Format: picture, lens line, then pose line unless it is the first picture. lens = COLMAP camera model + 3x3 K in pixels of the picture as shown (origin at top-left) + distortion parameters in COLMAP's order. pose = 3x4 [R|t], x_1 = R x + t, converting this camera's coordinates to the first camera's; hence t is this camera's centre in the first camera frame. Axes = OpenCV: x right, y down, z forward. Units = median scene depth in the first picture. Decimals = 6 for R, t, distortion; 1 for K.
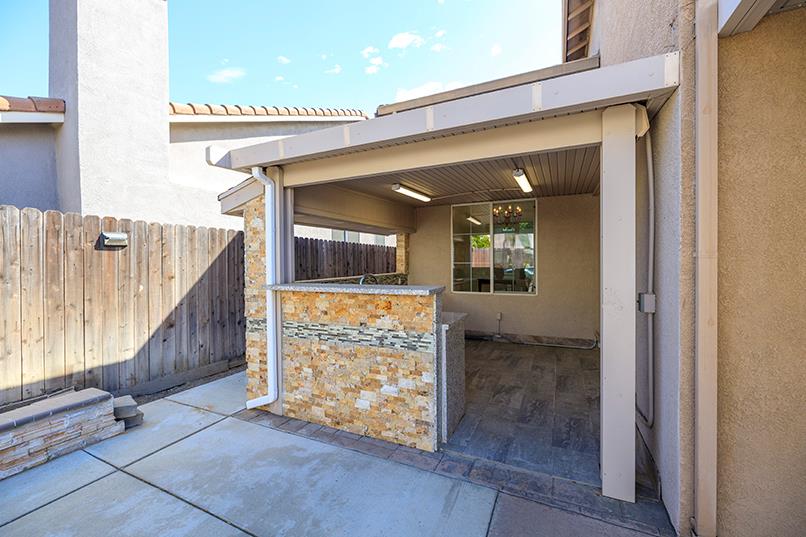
lens RADIAL K [[339.5, 0, 400.0], [0, 339.5, 264.4], [0, 0, 1]] dist [-0.000166, -0.000133]
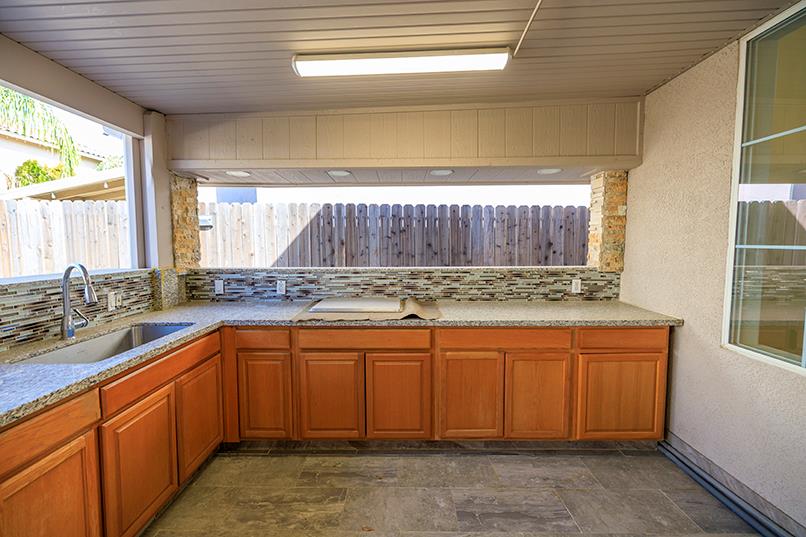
lens RADIAL K [[339.5, 0, 400.0], [0, 339.5, 264.4], [0, 0, 1]] dist [-0.000166, -0.000133]
pose [[0.414977, 0.067455, -0.907328, 0.319644], [-0.010440, 0.997535, 0.069387, -0.006620], [0.909772, -0.019321, 0.414658, 0.667493]]
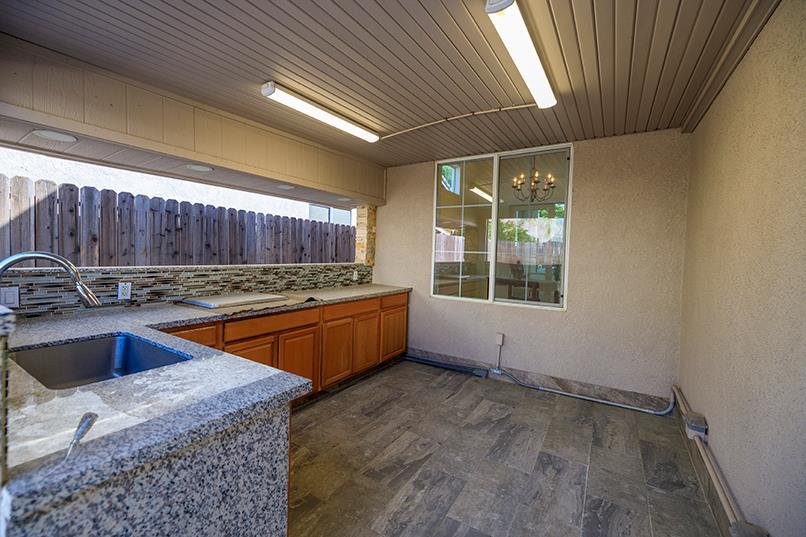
lens RADIAL K [[339.5, 0, 400.0], [0, 339.5, 264.4], [0, 0, 1]] dist [-0.000166, -0.000133]
pose [[0.992127, 0.041234, -0.118253, 0.178537], [-0.038784, 0.998984, 0.022944, 0.008918], [0.119079, -0.018177, 0.992718, 0.369451]]
